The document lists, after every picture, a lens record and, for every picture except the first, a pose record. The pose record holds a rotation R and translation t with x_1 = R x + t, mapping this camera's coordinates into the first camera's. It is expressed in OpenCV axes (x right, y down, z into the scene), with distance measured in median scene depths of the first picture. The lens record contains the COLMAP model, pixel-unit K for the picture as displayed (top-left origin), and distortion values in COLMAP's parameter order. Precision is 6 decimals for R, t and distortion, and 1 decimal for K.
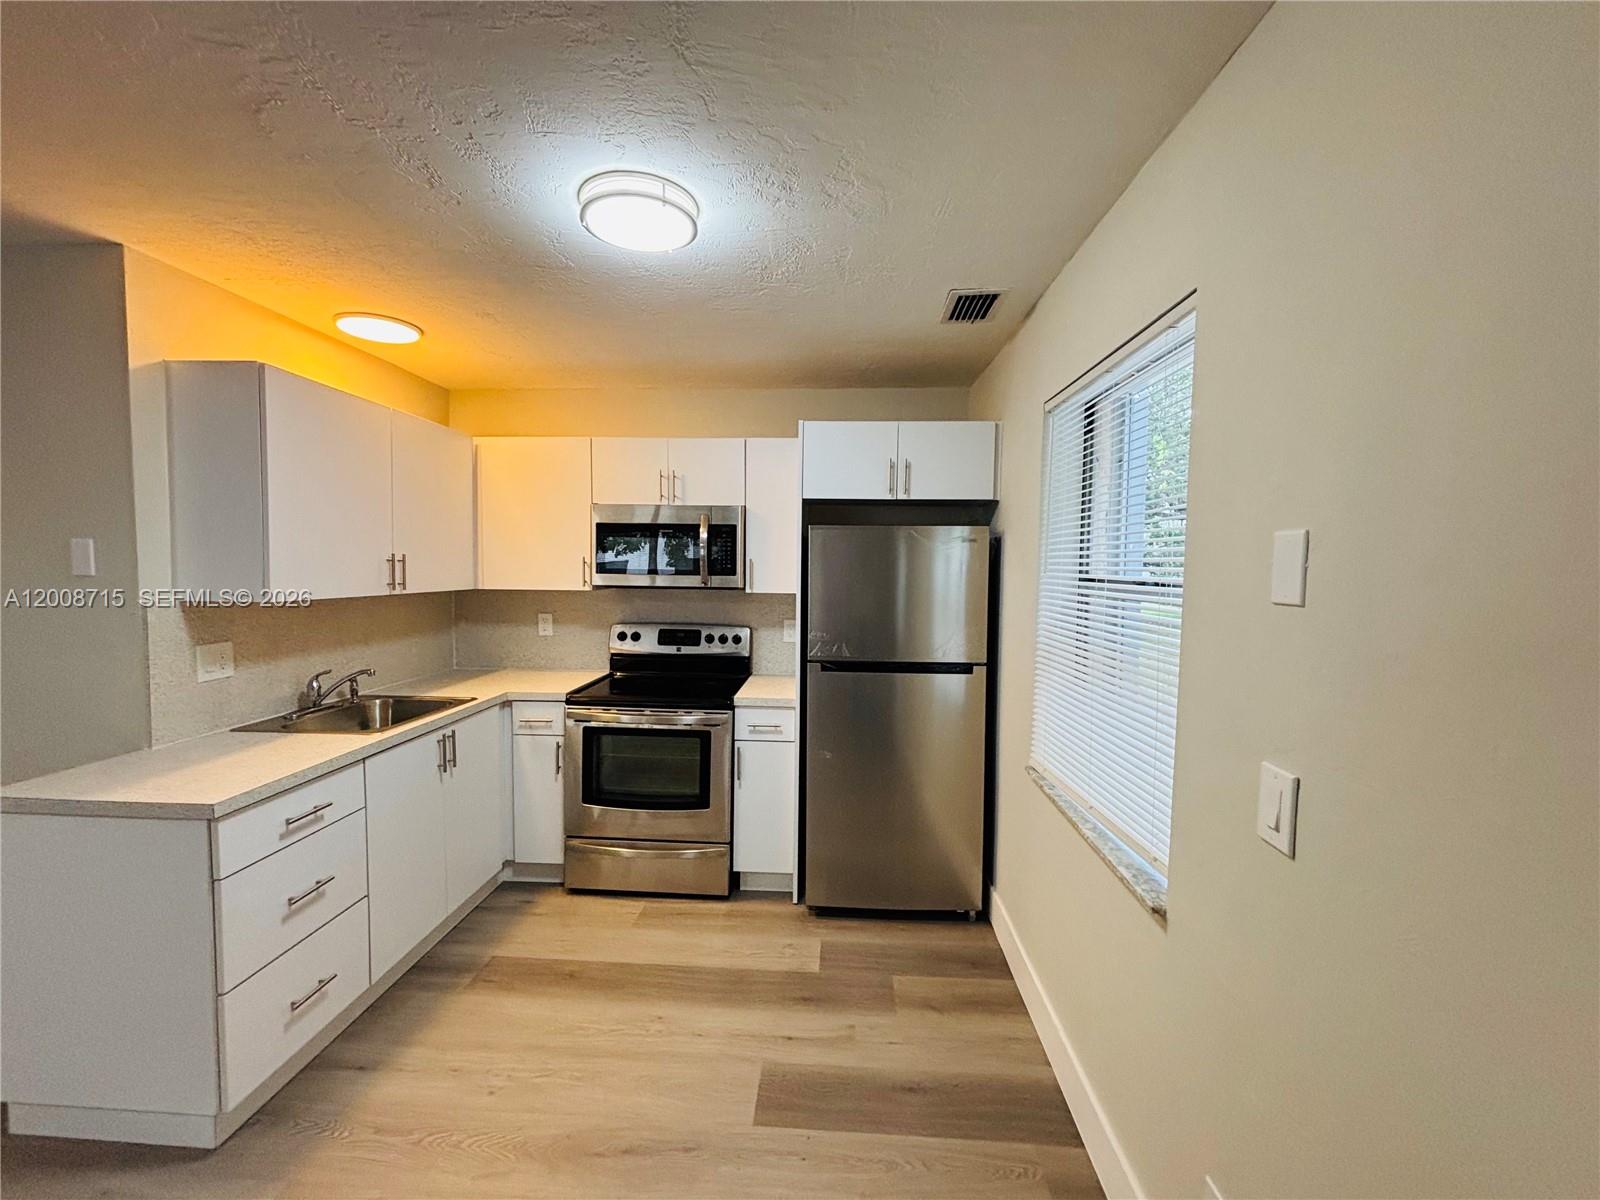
lens RADIAL K [[645.9, 0, 801.4], [0, 645.9, 584.2], [0, 0, 1]] dist [0.000728, 0.000102]
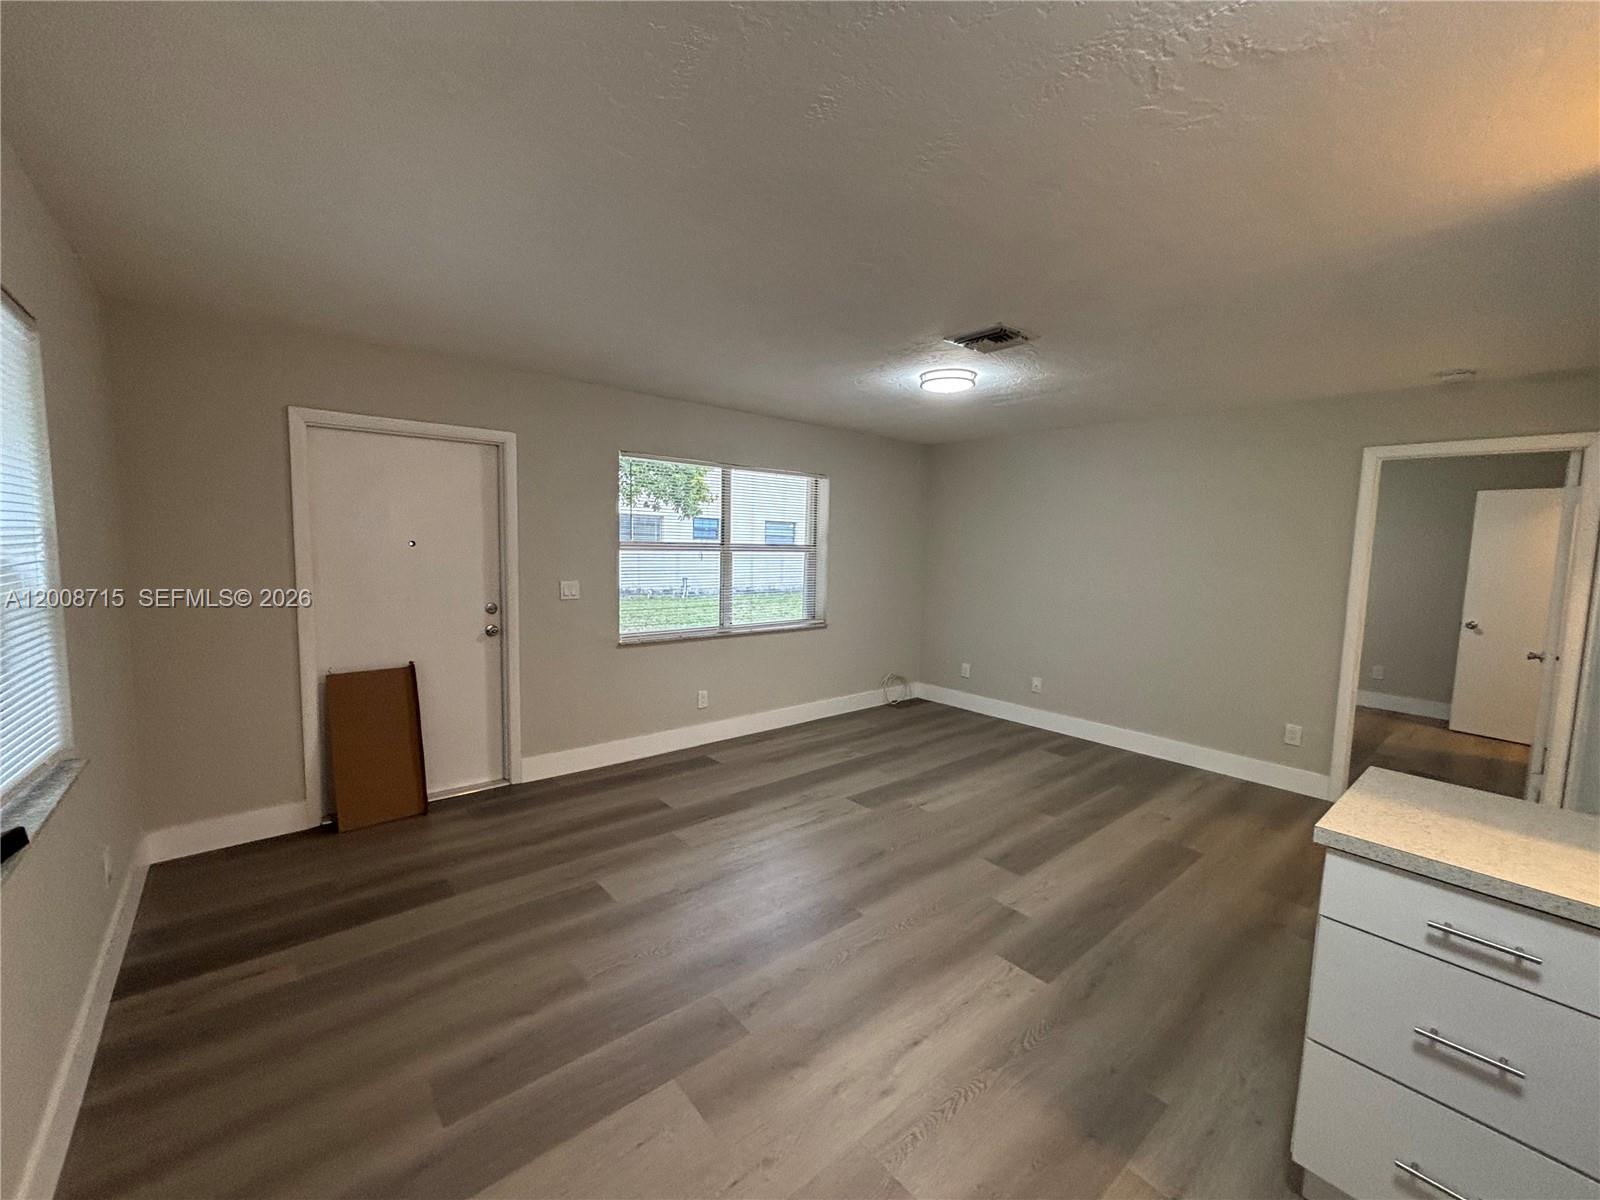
lens RADIAL K [[642.1, 0, 800.0], [0, 642.1, 600.0], [0, 0, 1]] dist [0.000097, 0.000473]
pose [[-0.725392, 0.032170, -0.687583, 0.122863], [-0.062303, 0.991739, 0.112130, -0.017054], [0.685510, 0.124177, -0.717395, 0.591275]]
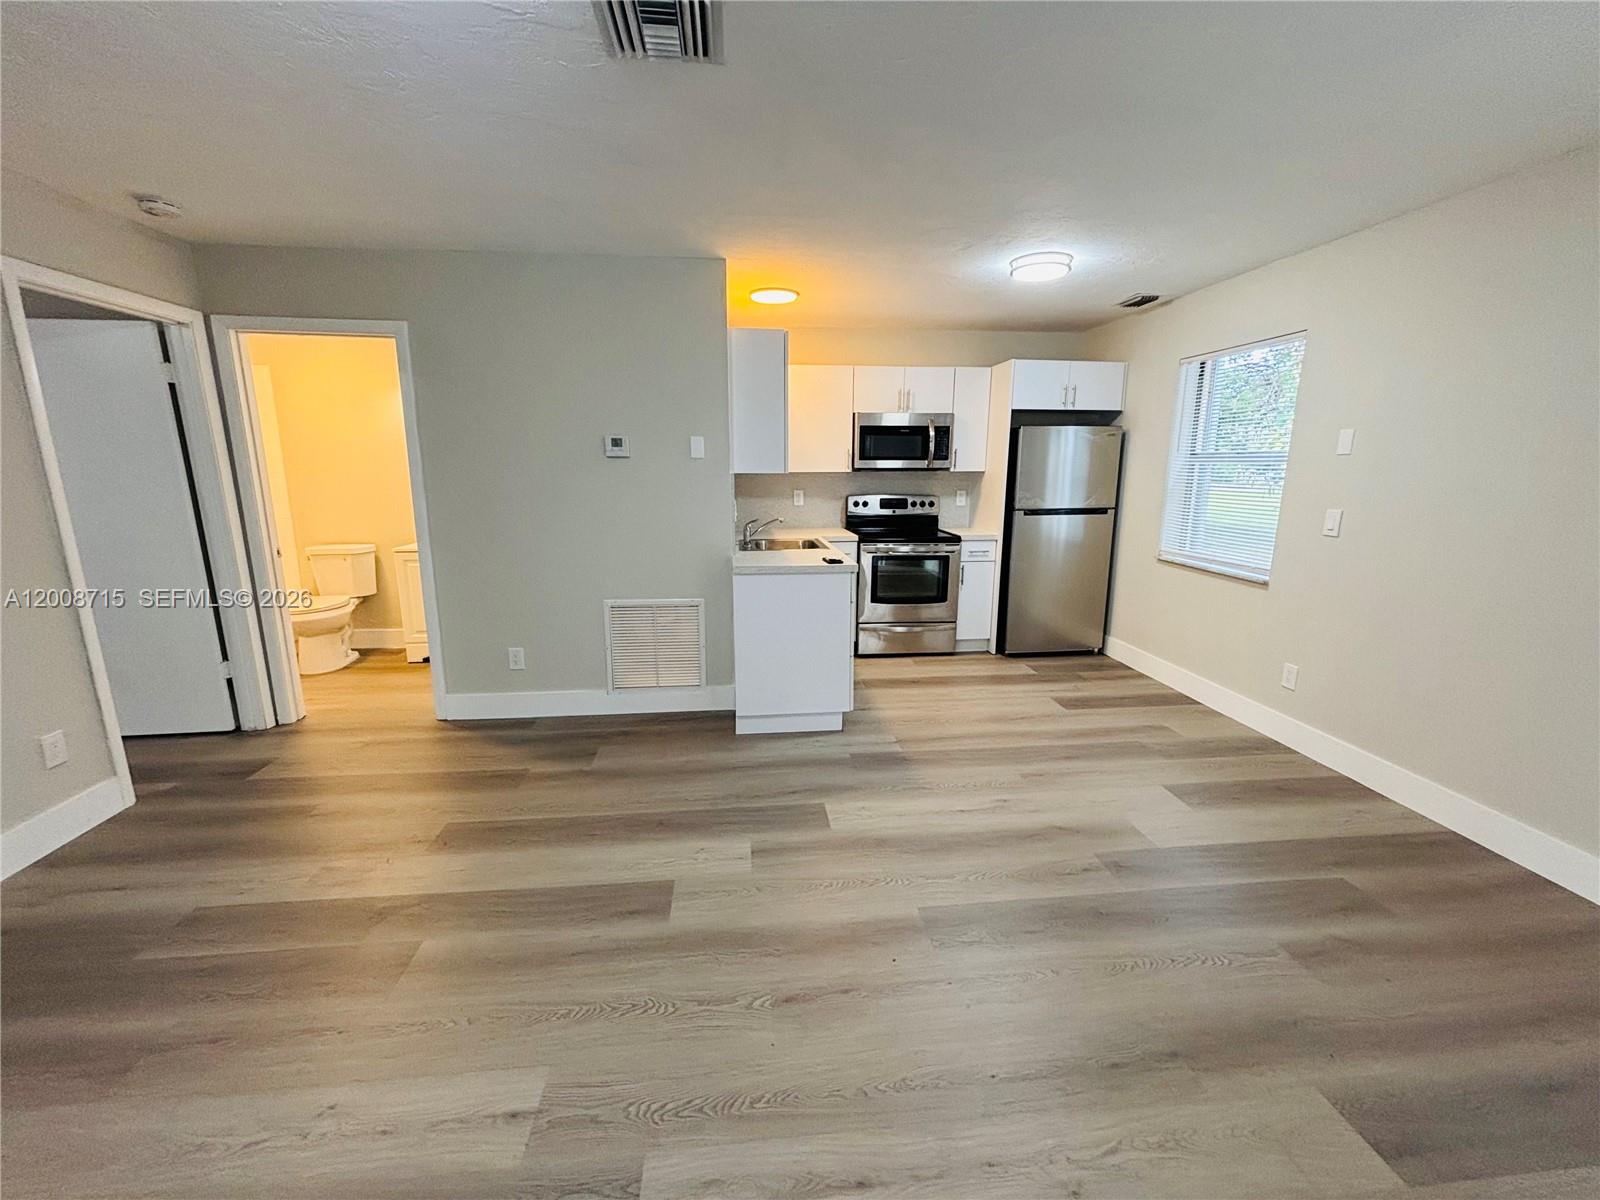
lens RADIAL K [[642.1, 0, 800.0], [0, 642.1, 600.0], [0, 0, 1]] dist [0.000097, 0.000473]
pose [[0.987430, -0.045547, 0.151352, -0.757541], [0.018894, 0.984727, 0.173075, 0.047500], [-0.156924, -0.168040, 0.973210, -0.543461]]
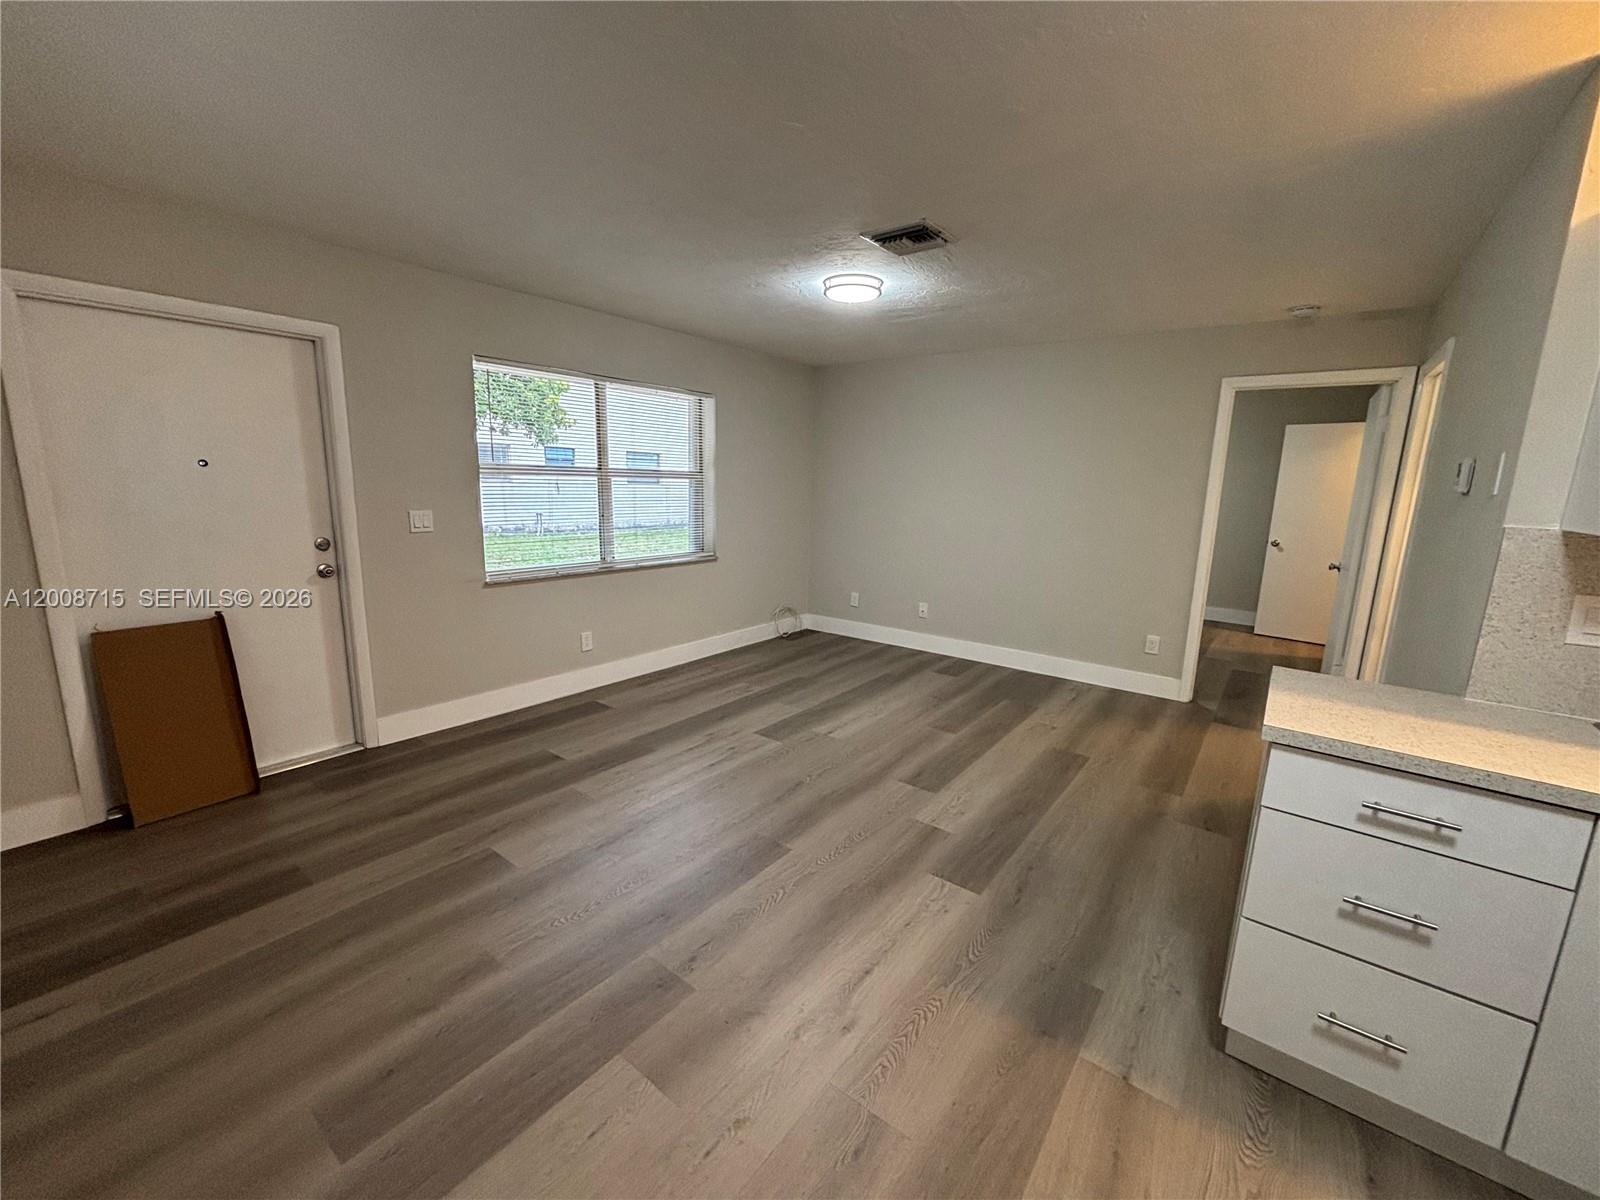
lens RADIAL K [[646.2, 0, 797.0], [0, 646.2, 597.4], [0, 0, 1]] dist [-0.017349, 0.011967]
pose [[-0.566883, 0.121619, -0.814772, 0.119428], [-0.065905, 0.979177, 0.192013, 0.011836], [0.821158, 0.162547, -0.547063, 0.491155]]
